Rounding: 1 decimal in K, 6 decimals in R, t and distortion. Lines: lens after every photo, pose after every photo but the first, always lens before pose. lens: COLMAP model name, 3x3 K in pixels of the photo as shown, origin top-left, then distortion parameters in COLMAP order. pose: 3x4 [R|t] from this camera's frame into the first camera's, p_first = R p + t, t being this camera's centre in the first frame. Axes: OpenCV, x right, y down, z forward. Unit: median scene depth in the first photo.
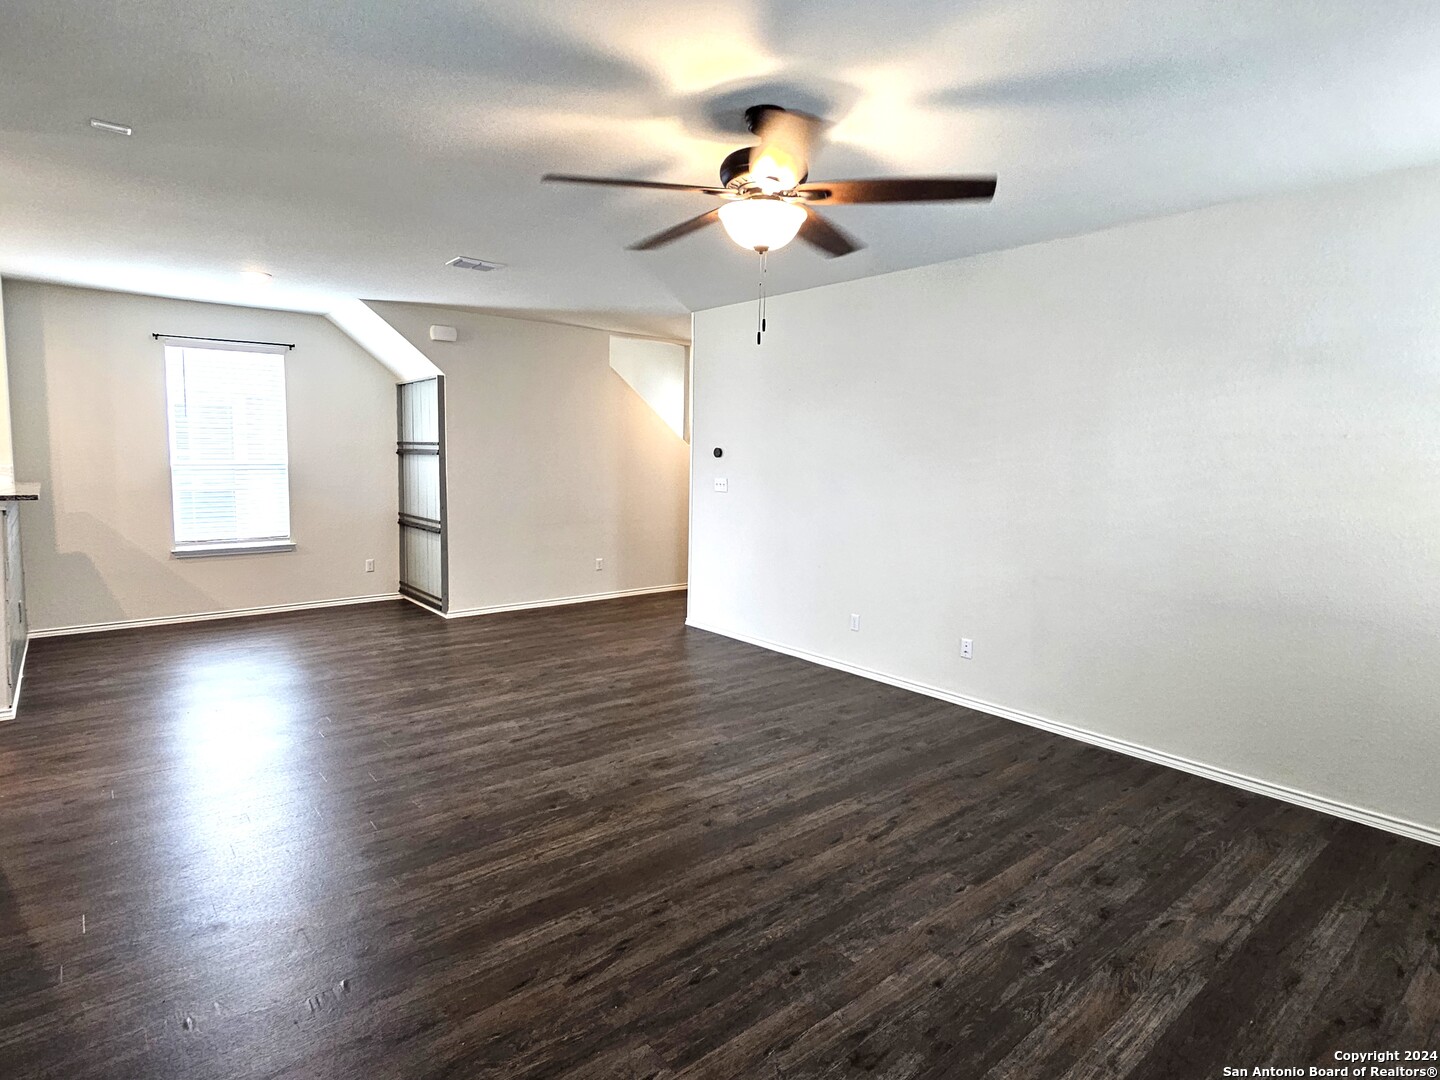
lens RADIAL K [[782.0, 0, 708.6], [0, 782.0, 517.5], [0, 0, 1]] dist [0.002065, -0.000865]
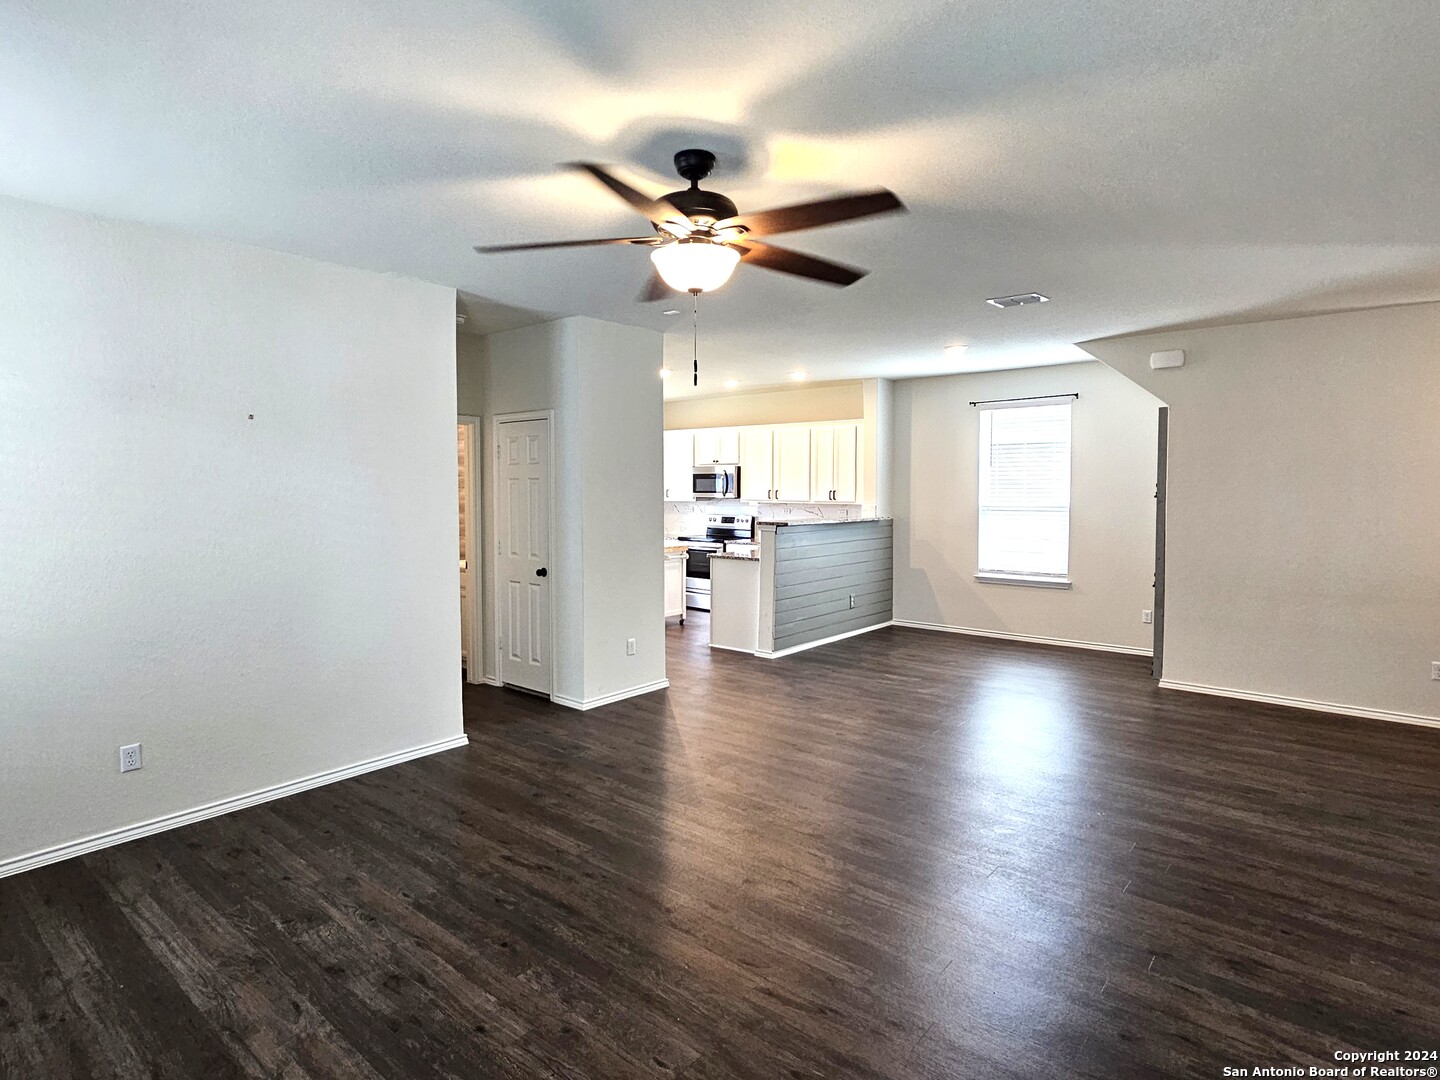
lens RADIAL K [[782.0, 0, 708.6], [0, 782.0, 517.5], [0, 0, 1]] dist [0.002065, -0.000865]
pose [[0.175840, 0.022313, -0.984166, 0.445658], [-0.079763, 0.996779, 0.008348, -0.025822], [0.981182, 0.077033, 0.177053, 0.364575]]
